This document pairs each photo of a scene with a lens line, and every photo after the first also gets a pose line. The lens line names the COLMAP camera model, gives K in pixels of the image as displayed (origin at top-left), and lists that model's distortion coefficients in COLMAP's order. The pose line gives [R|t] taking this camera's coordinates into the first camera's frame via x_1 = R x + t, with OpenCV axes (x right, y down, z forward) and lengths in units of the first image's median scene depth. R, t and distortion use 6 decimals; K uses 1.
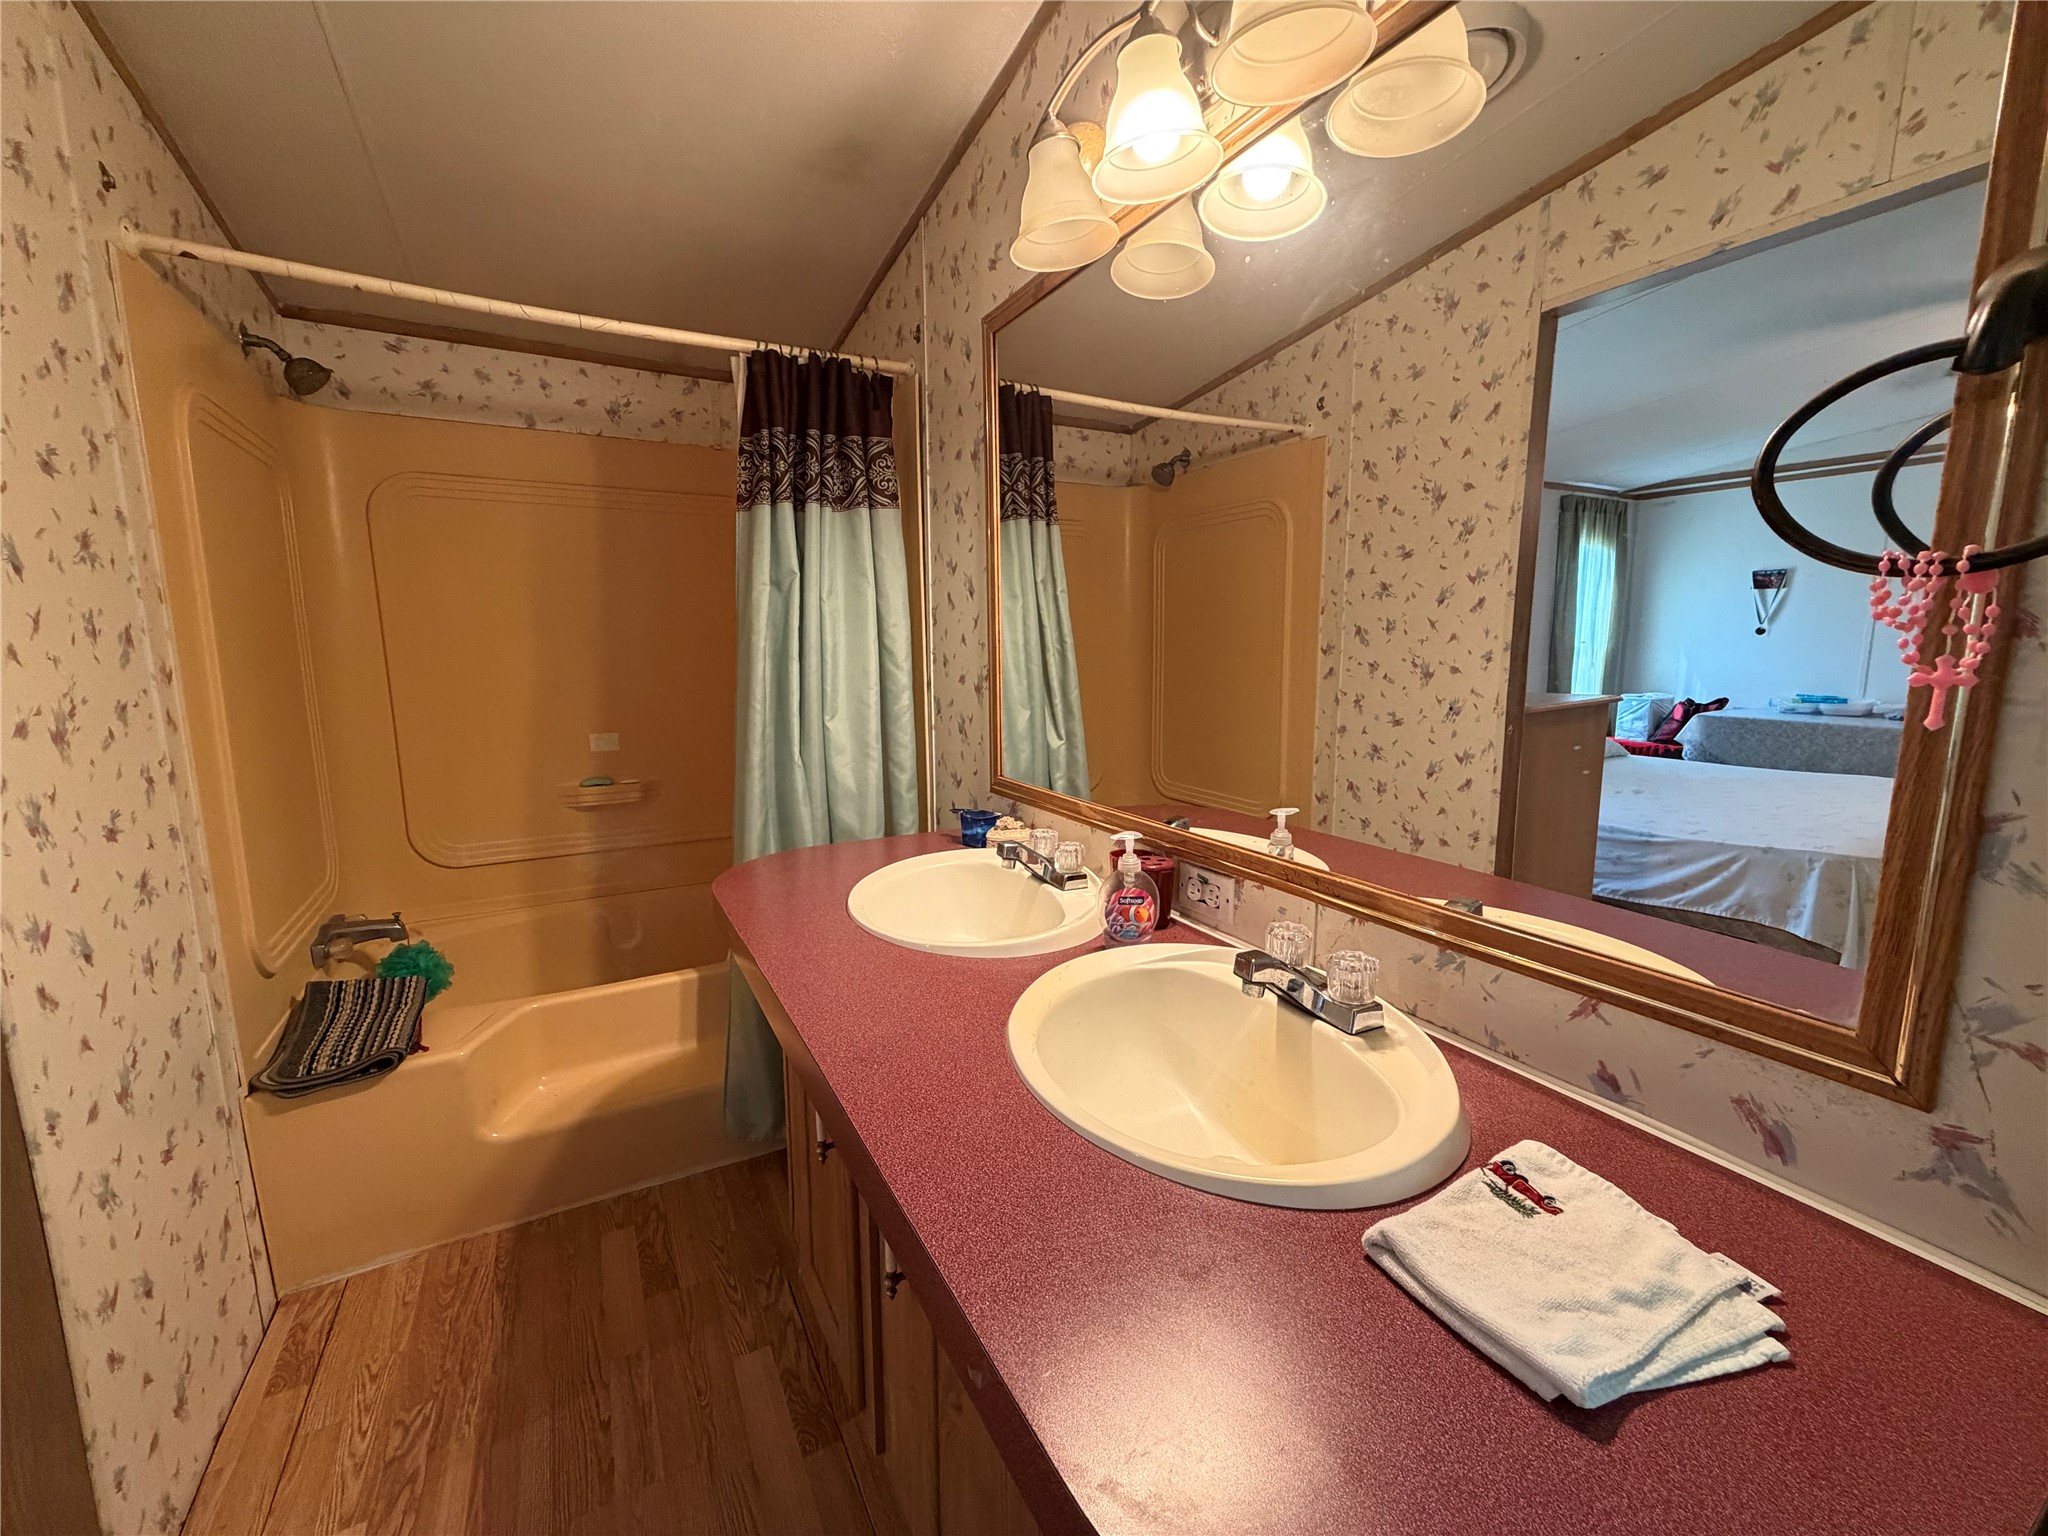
lens RADIAL K [[814.0, 0, 1023.1], [0, 814.0, 765.0], [0, 0, 1]] dist [-0.001853, 0.000012]
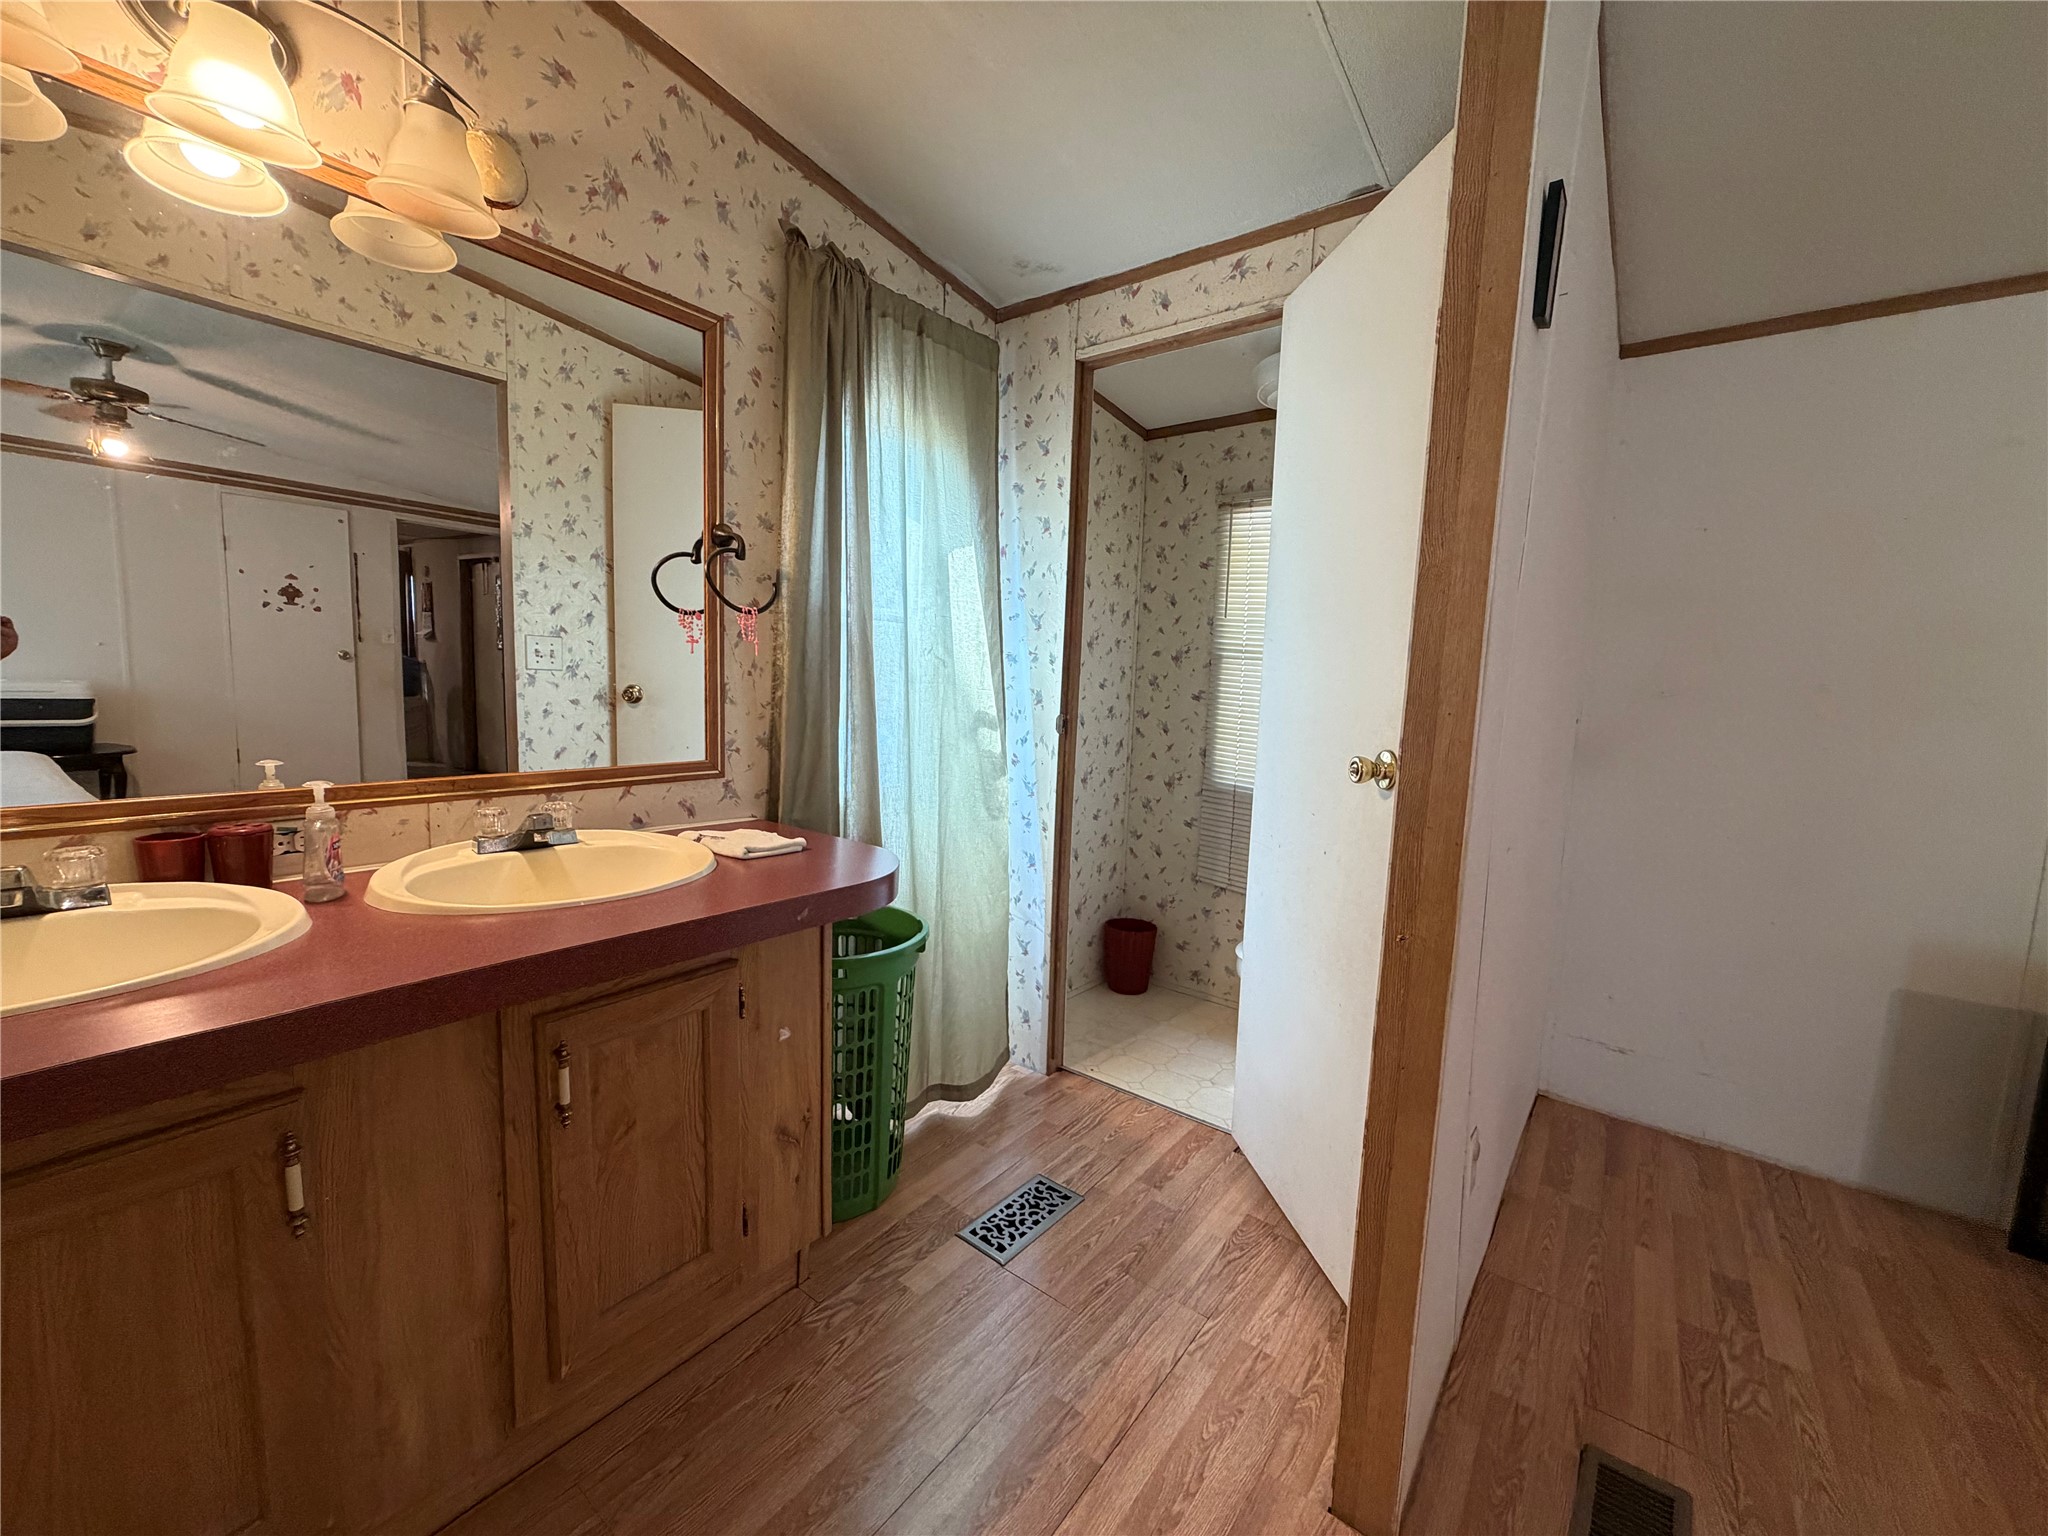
lens RADIAL K [[814.0, 0, 1022.3], [0, 814.0, 766.4], [0, 0, 1]] dist [-0.001853, 0.000012]
pose [[-0.394289, -0.109345, 0.912458, -2.007780], [0.104097, 0.981192, 0.162564, -0.015008], [-0.913072, 0.159081, -0.375491, 0.985783]]
